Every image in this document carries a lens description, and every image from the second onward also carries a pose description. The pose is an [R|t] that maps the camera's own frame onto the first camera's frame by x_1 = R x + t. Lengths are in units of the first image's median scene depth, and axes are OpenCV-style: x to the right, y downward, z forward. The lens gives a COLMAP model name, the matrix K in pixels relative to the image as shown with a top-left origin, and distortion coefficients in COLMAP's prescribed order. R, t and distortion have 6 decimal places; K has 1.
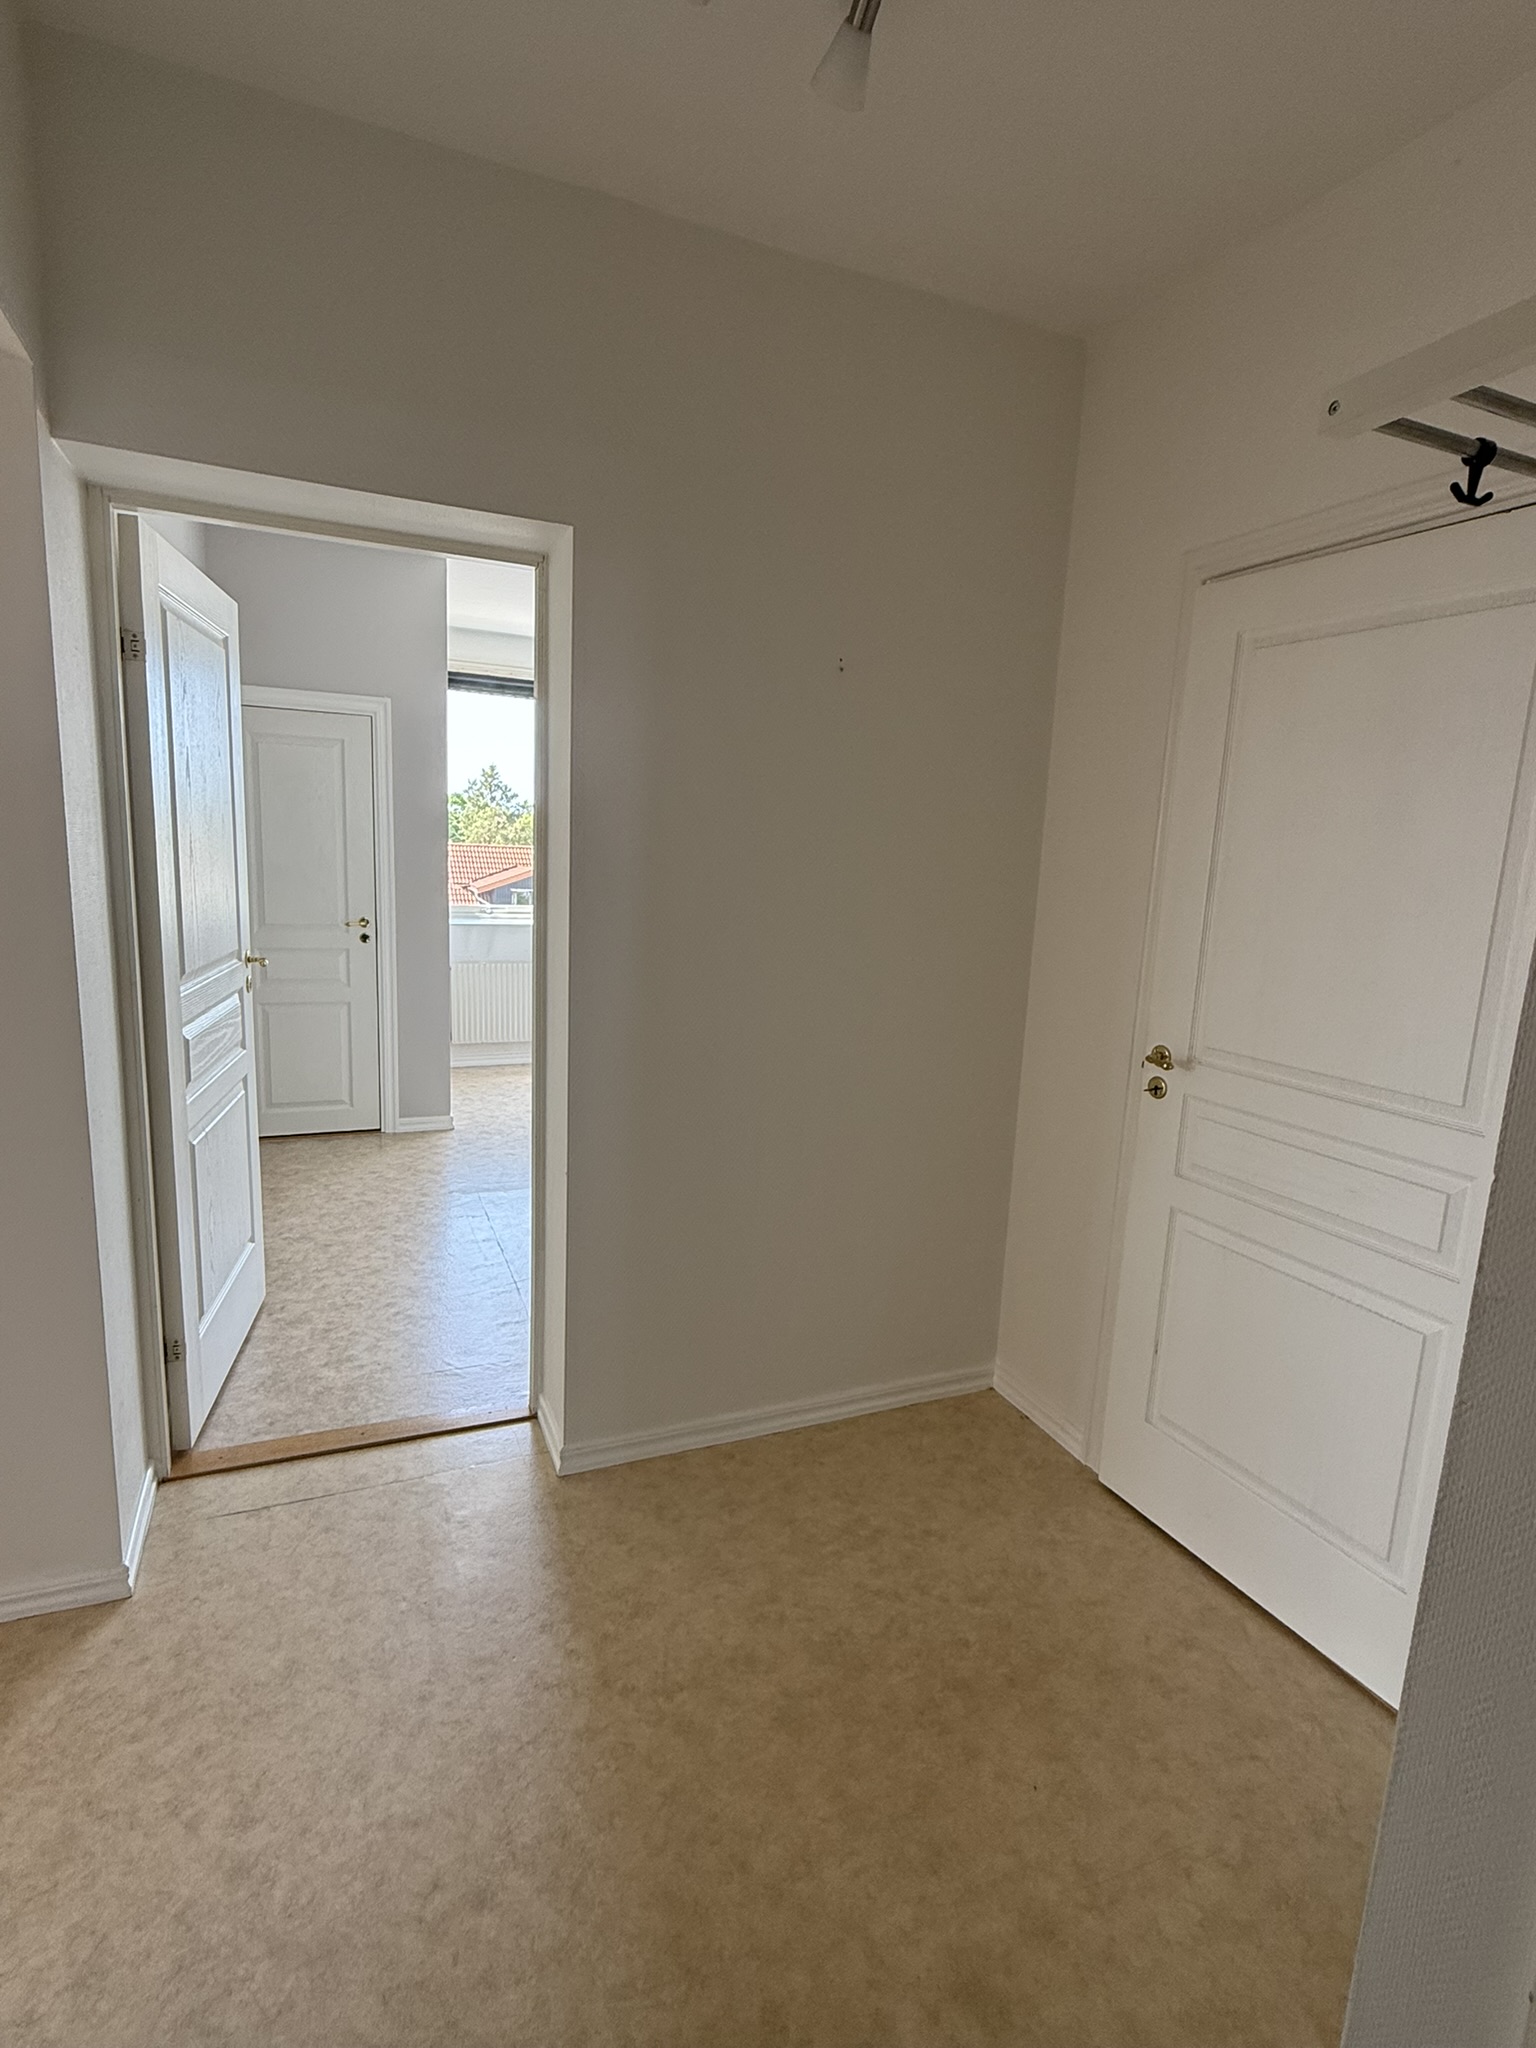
lens RADIAL K [[1016.7, 0, 766.7], [0, 1016.7, 1016.2], [0, 0, 1]] dist [0.003178, -0.000834]
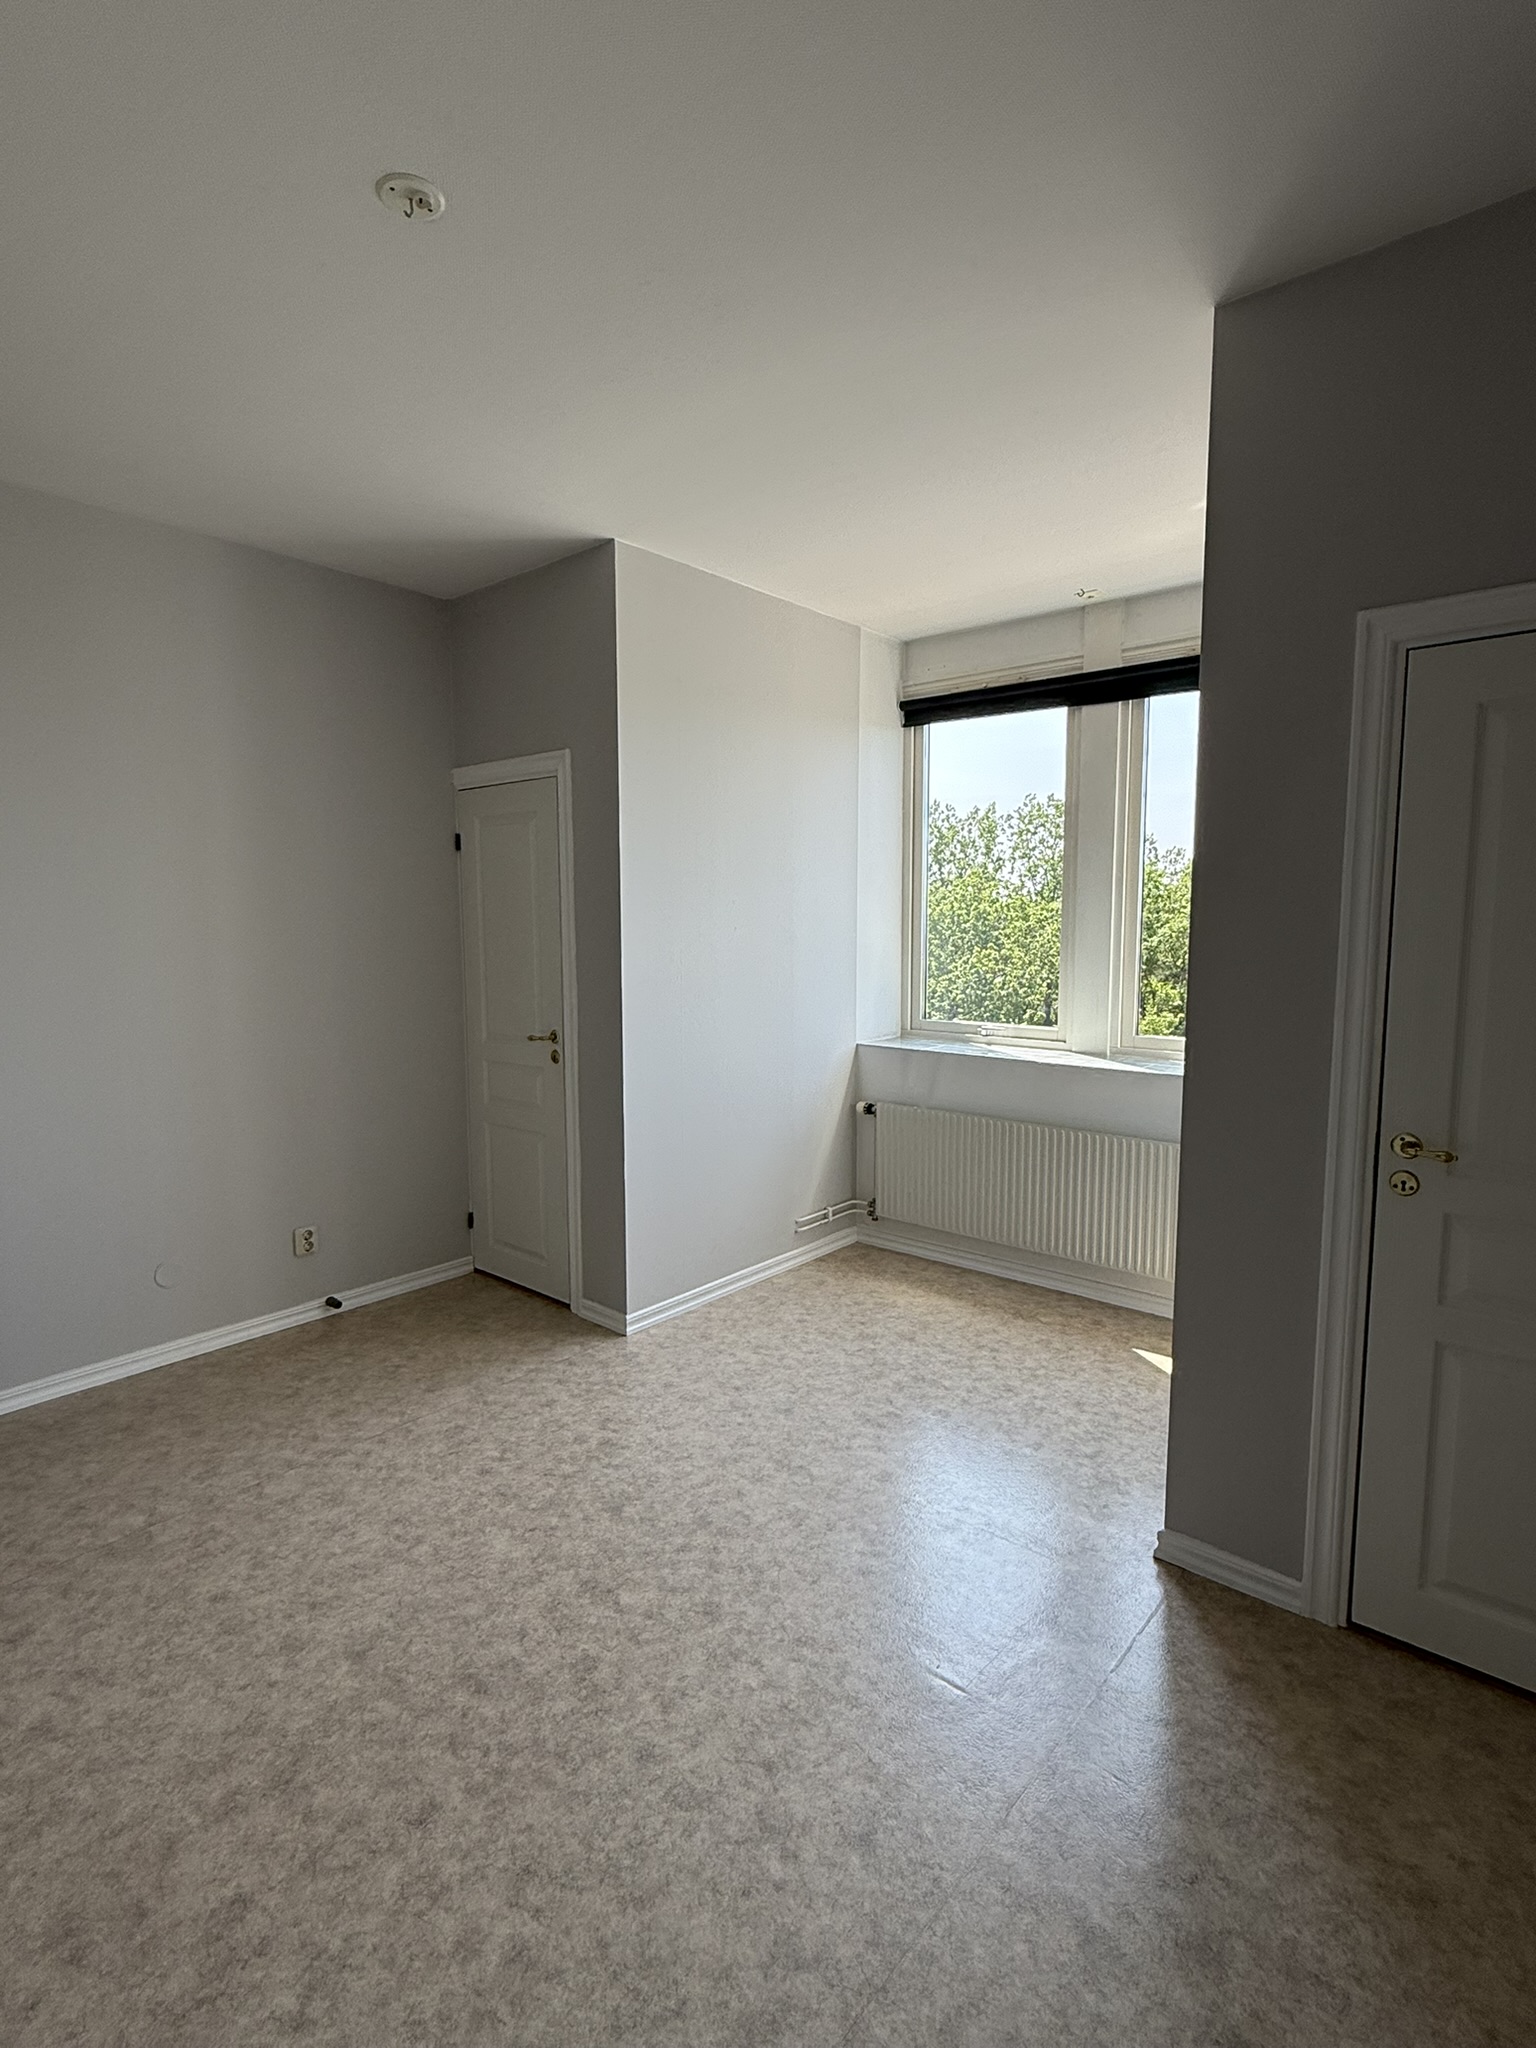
lens RADIAL K [[1014.9, 0, 768.0], [0, 1014.9, 1024.0], [0, 0, 1]] dist [0.002889, -0.000630]
pose [[0.430336, 0.046320, -0.901479, 0.810266], [-0.130971, 0.991318, -0.011585, -0.244119], [0.893117, 0.123053, 0.432667, 1.709946]]
